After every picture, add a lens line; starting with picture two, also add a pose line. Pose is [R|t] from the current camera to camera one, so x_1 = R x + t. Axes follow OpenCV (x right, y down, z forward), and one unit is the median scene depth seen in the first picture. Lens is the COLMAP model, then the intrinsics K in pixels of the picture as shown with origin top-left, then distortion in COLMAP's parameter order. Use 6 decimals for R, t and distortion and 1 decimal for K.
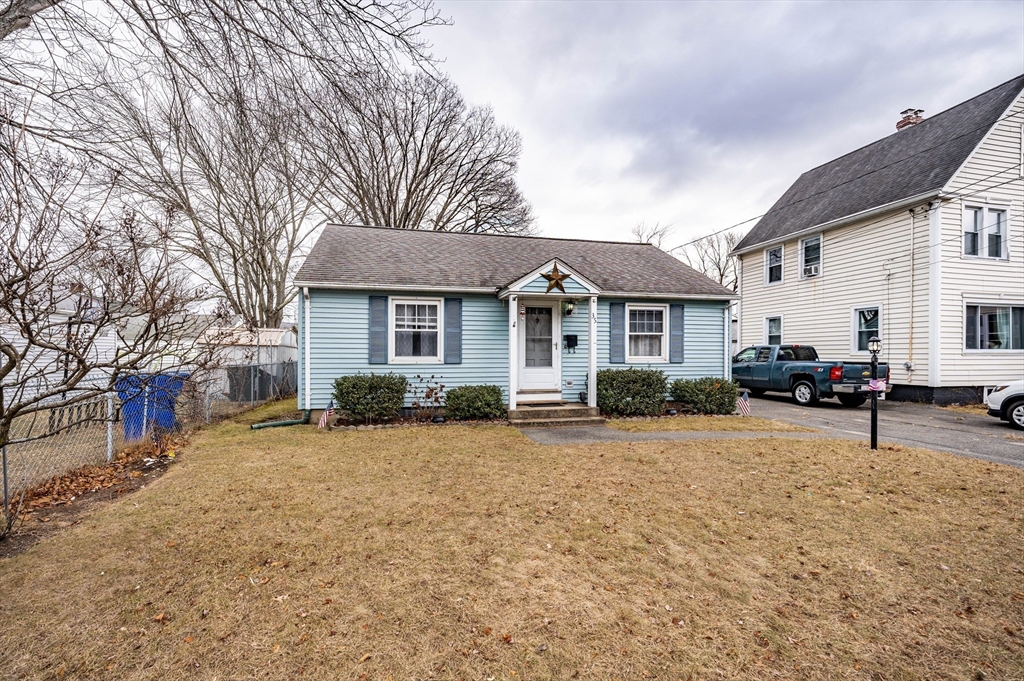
lens RADIAL K [[426.6, 0, 507.3], [0, 426.6, 336.1], [0, 0, 1]] dist [-0.000637, -0.000080]
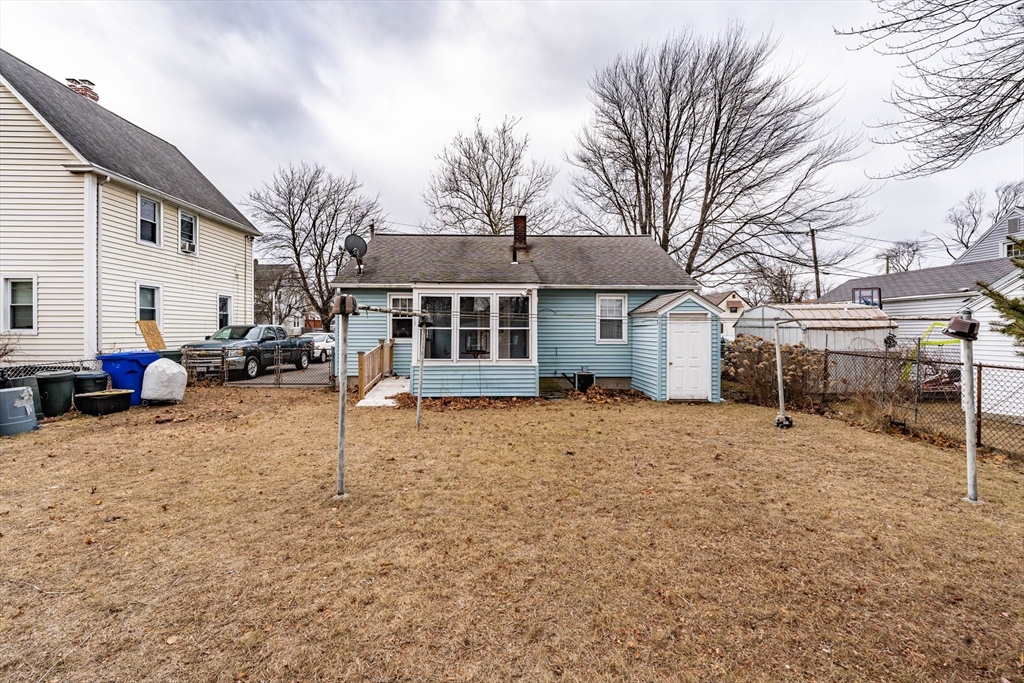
lens RADIAL K [[426.6, 0, 507.3], [0, 426.6, 337.1], [0, 0, 1]] dist [-0.000637, -0.000080]
pose [[-0.982816, -0.003637, 0.184551, -0.174393], [-0.005251, 0.999952, -0.008261, 0.053316], [-0.184512, -0.009088, -0.982788, 1.819969]]
